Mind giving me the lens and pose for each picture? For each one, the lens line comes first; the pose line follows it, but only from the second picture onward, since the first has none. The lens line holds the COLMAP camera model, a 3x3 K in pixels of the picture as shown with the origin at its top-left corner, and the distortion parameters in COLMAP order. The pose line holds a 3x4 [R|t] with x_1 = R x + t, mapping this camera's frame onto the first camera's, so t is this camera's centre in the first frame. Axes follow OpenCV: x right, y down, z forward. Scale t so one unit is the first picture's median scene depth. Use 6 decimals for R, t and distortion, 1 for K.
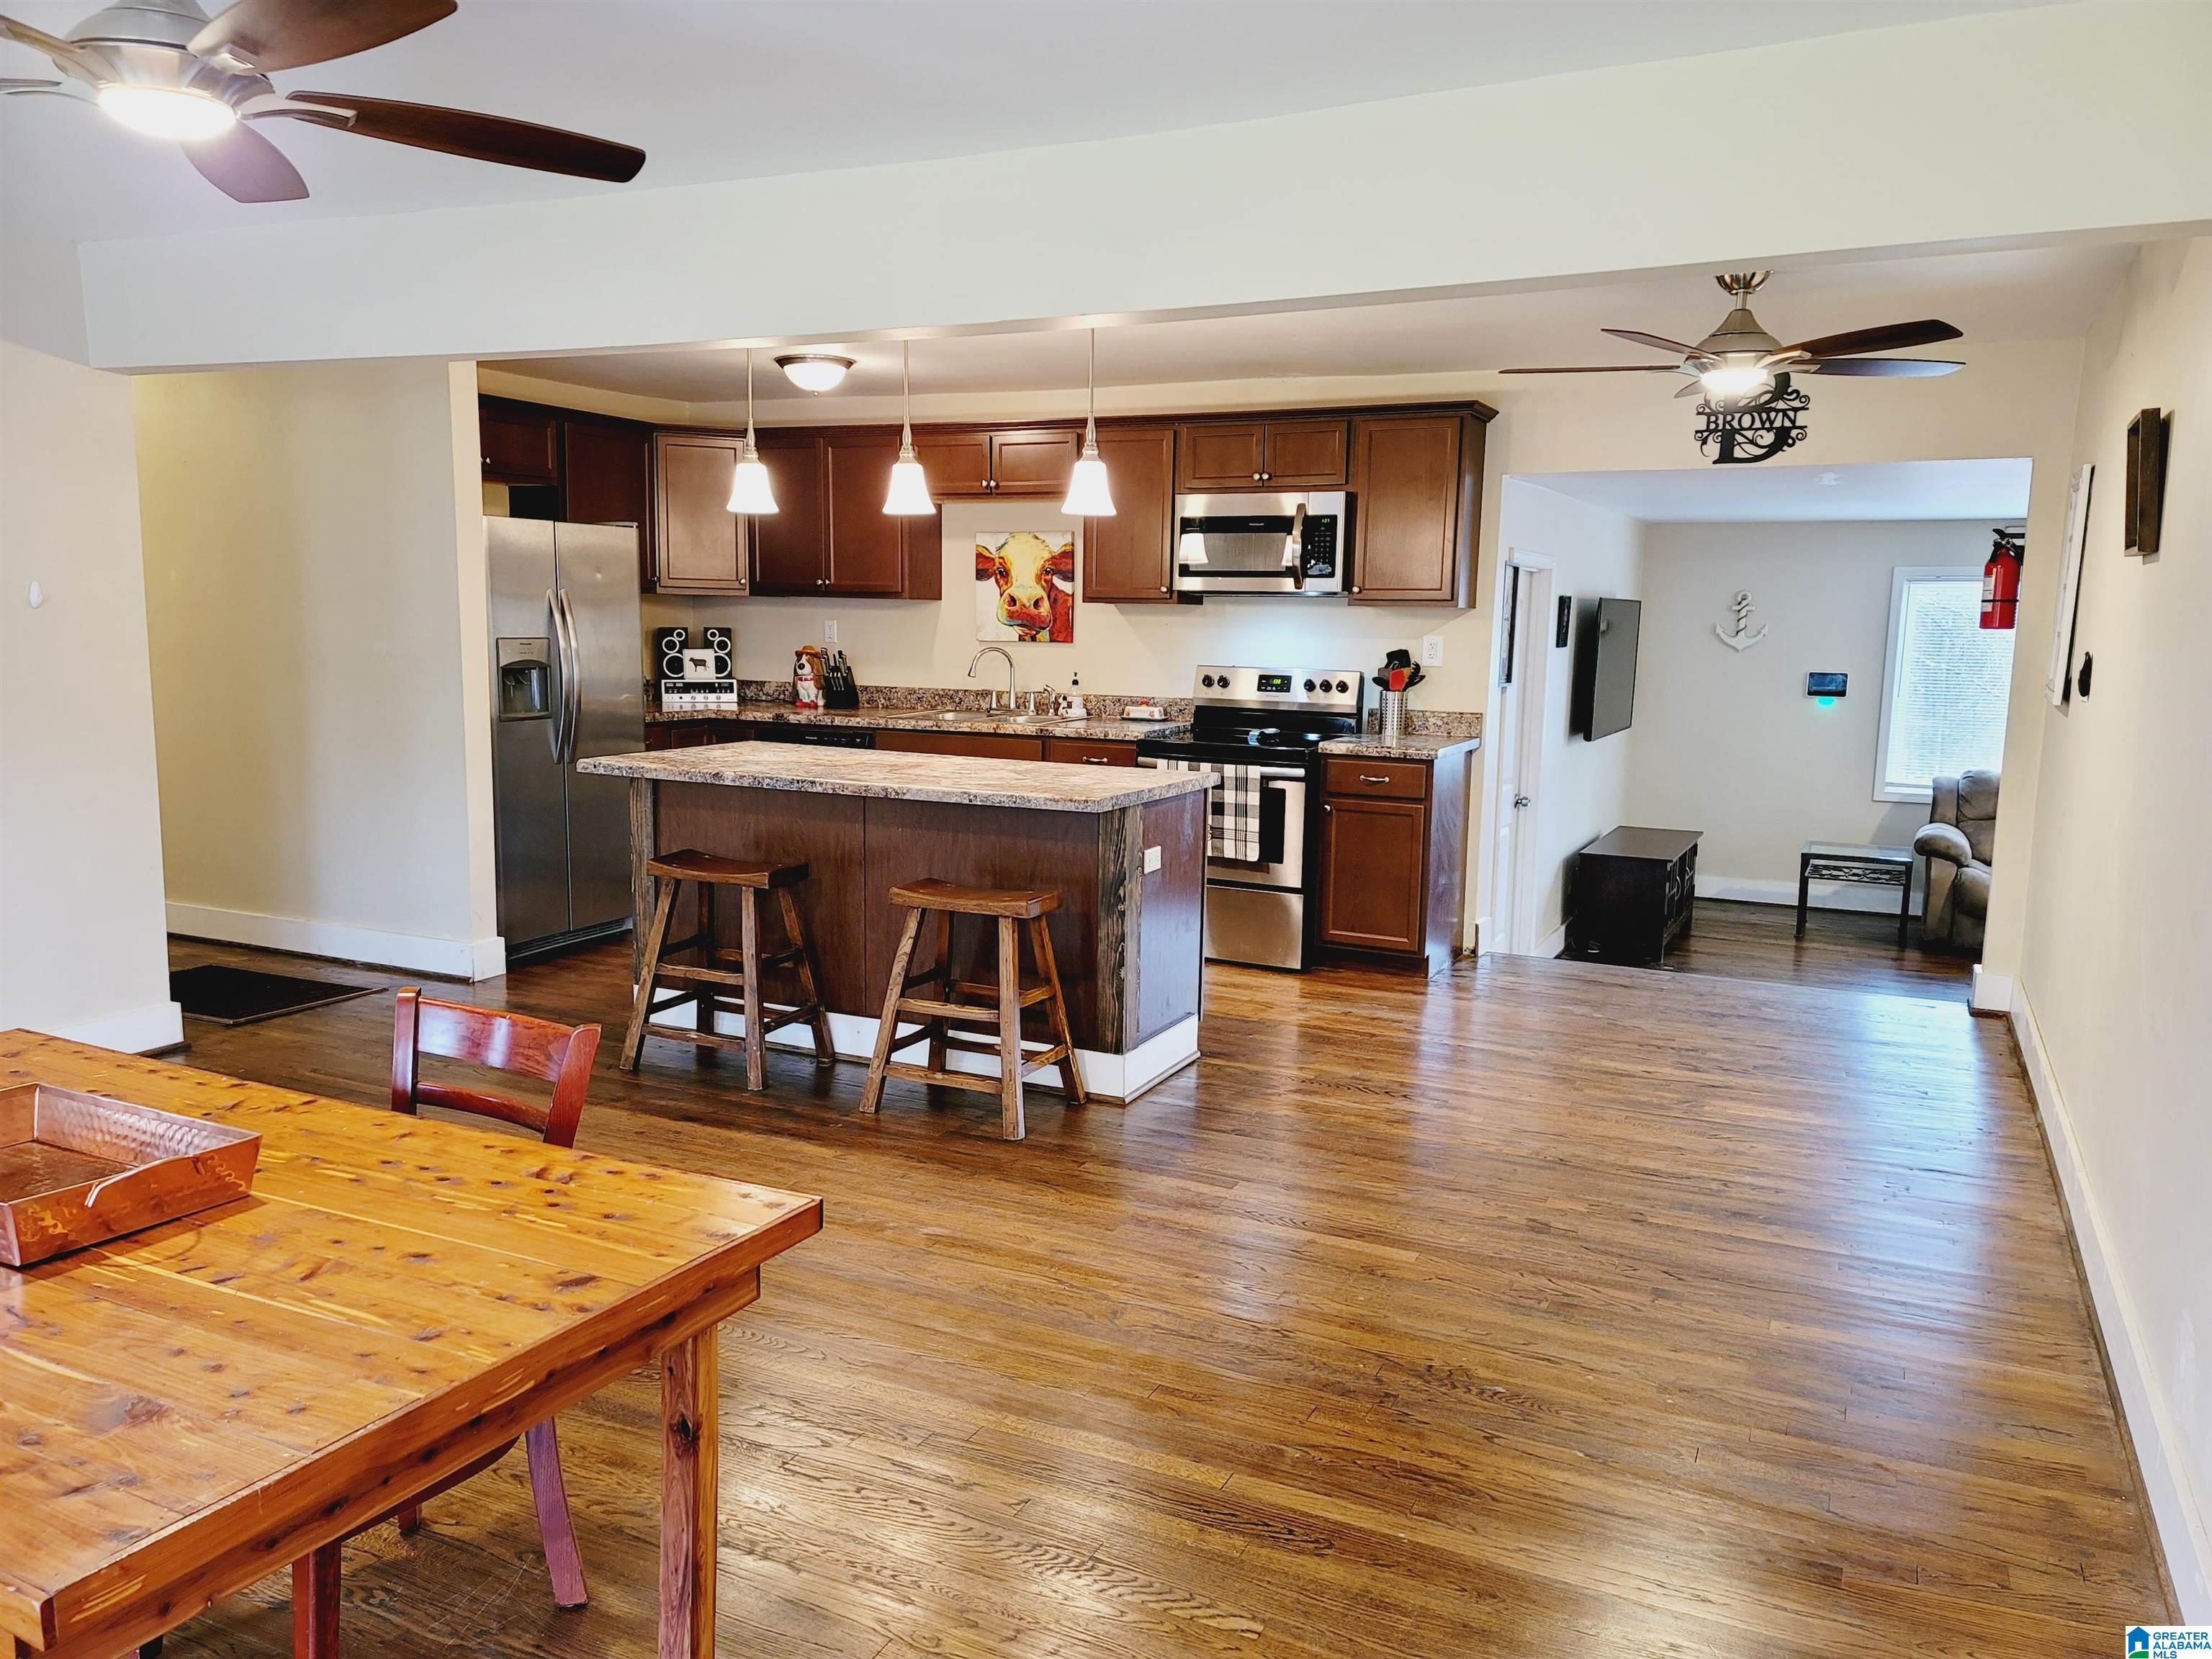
lens RADIAL K [[1610.3, 0, 1119.3], [0, 1610.3, 837.1], [0, 0, 1]] dist [0.089084, -0.051975]
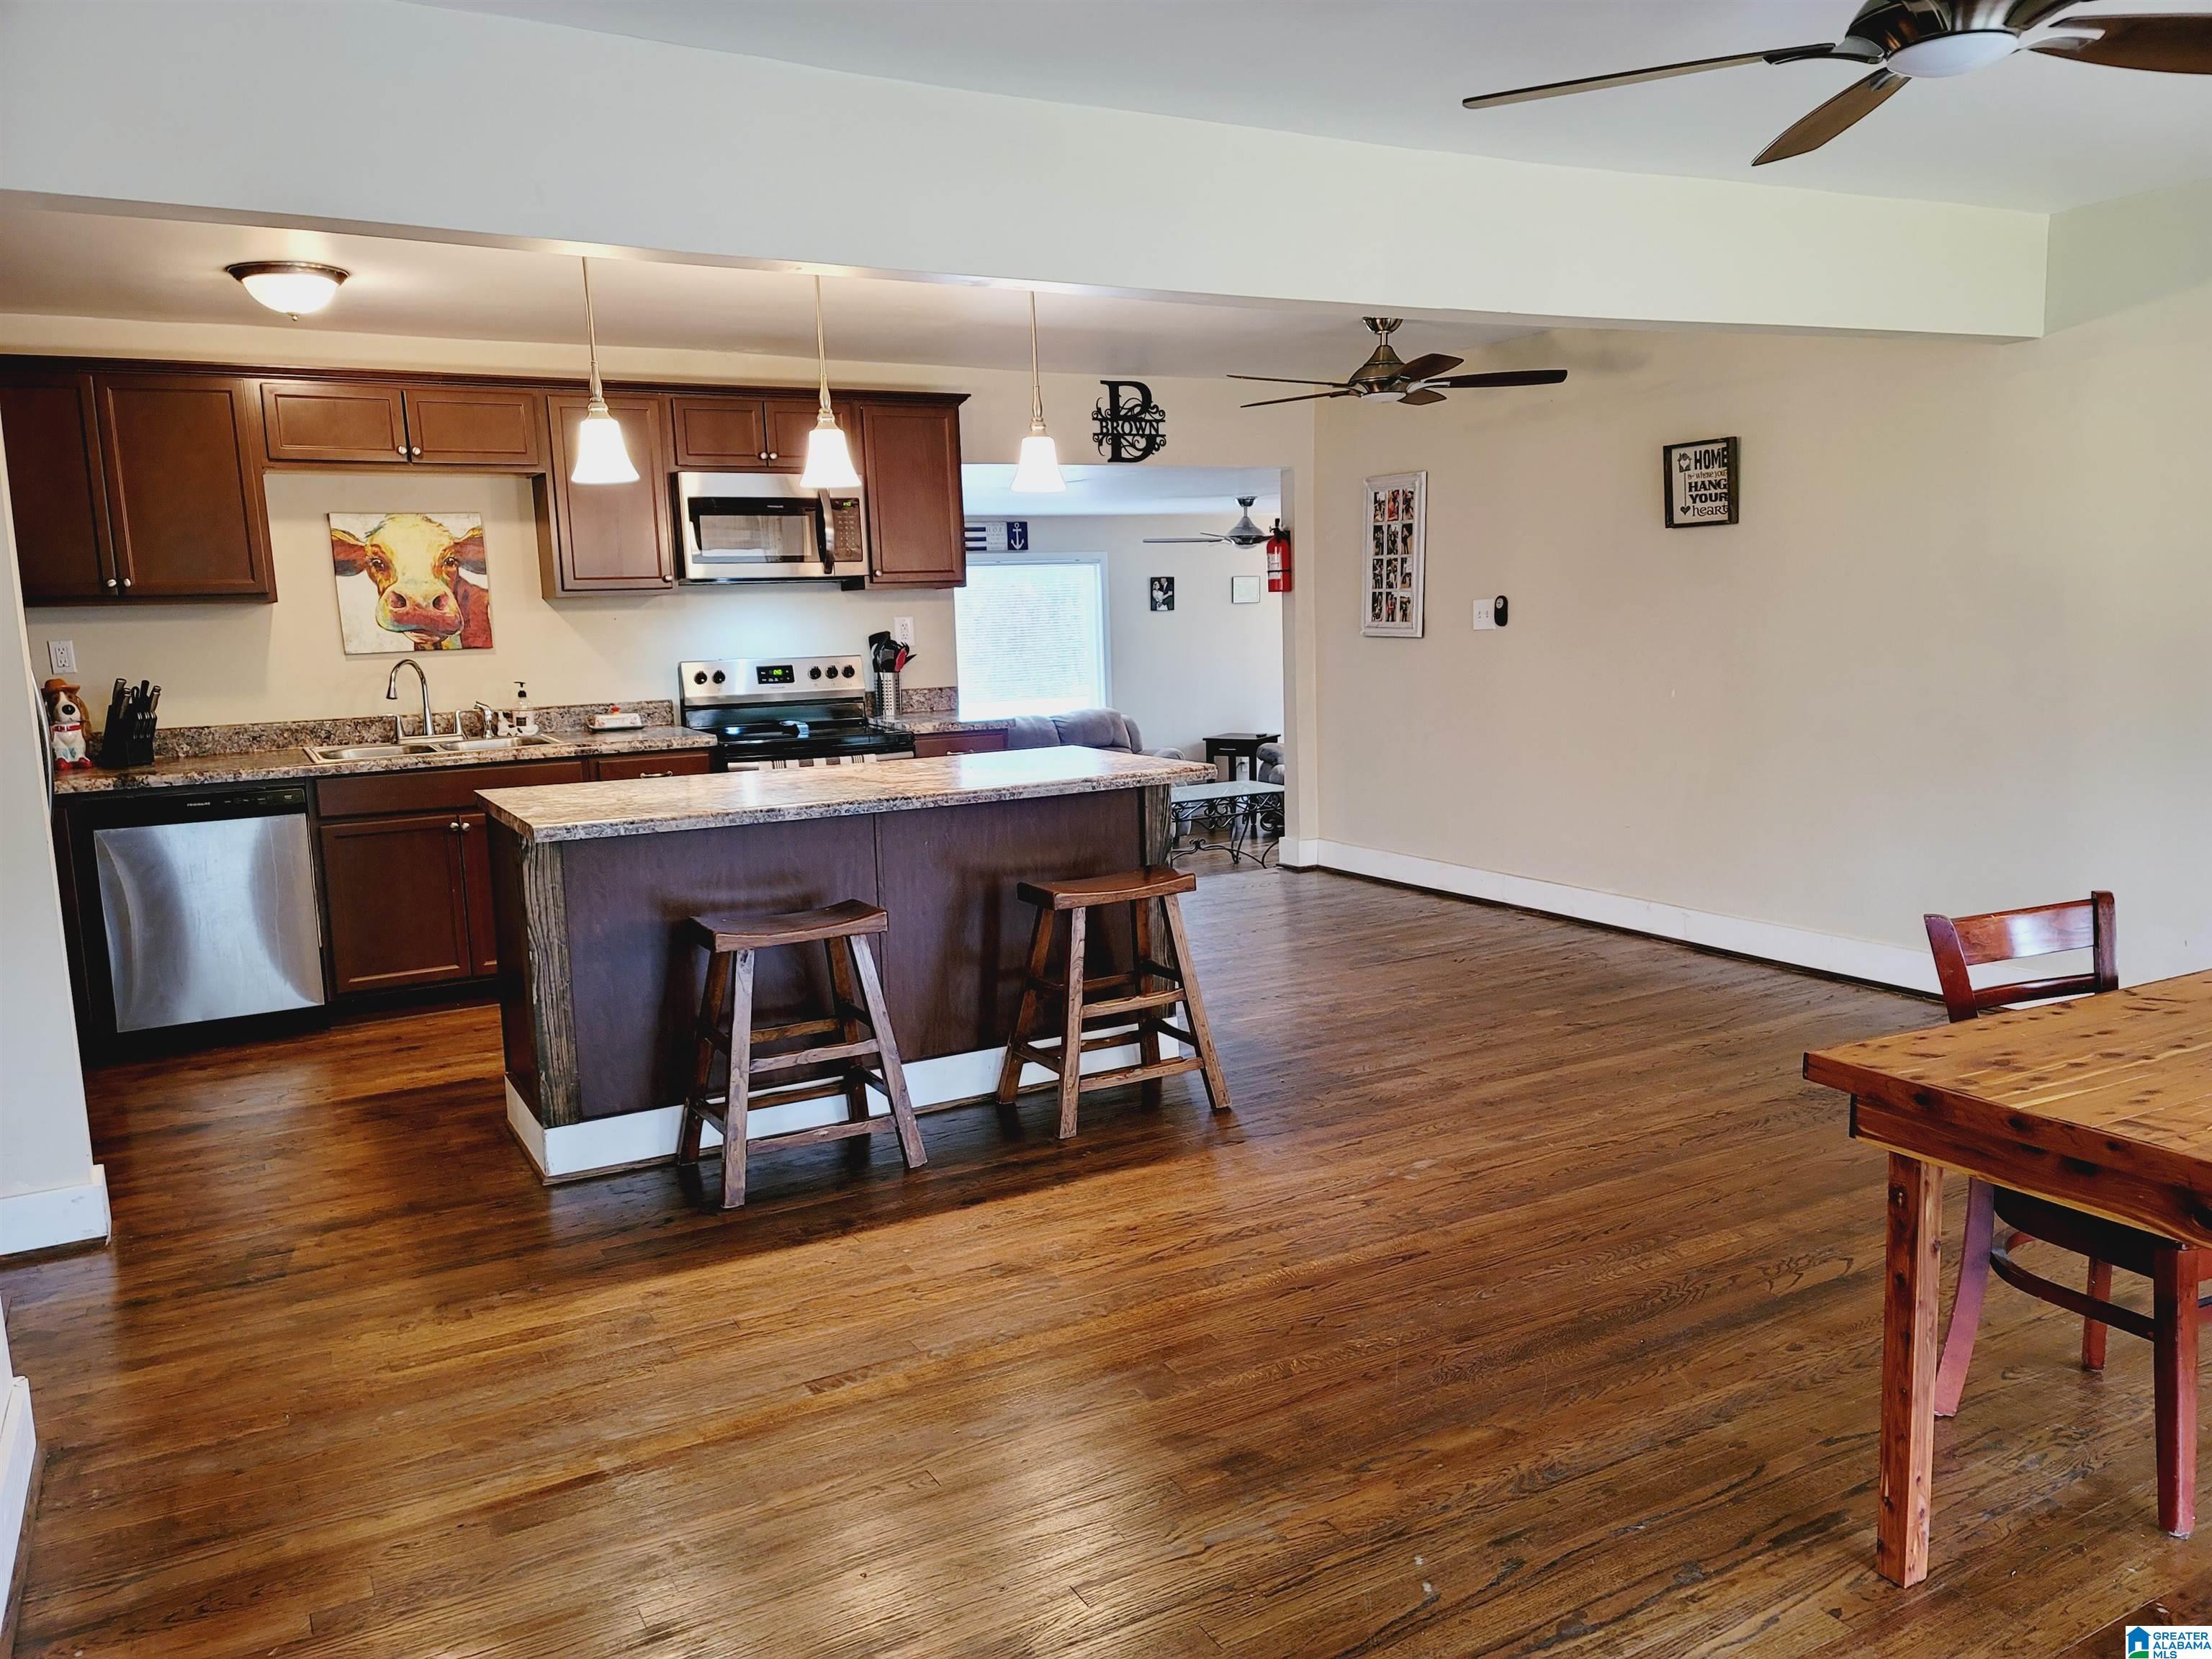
lens RADIAL K [[1610.3, 0, 1121.4], [0, 1610.3, 824.1], [0, 0, 1]] dist [0.089084, -0.051975]
pose [[0.582376, -0.150094, 0.798943, -0.571241], [0.156701, 0.985102, 0.070842, -0.044620], [-0.797673, 0.083939, 0.597220, 0.278709]]
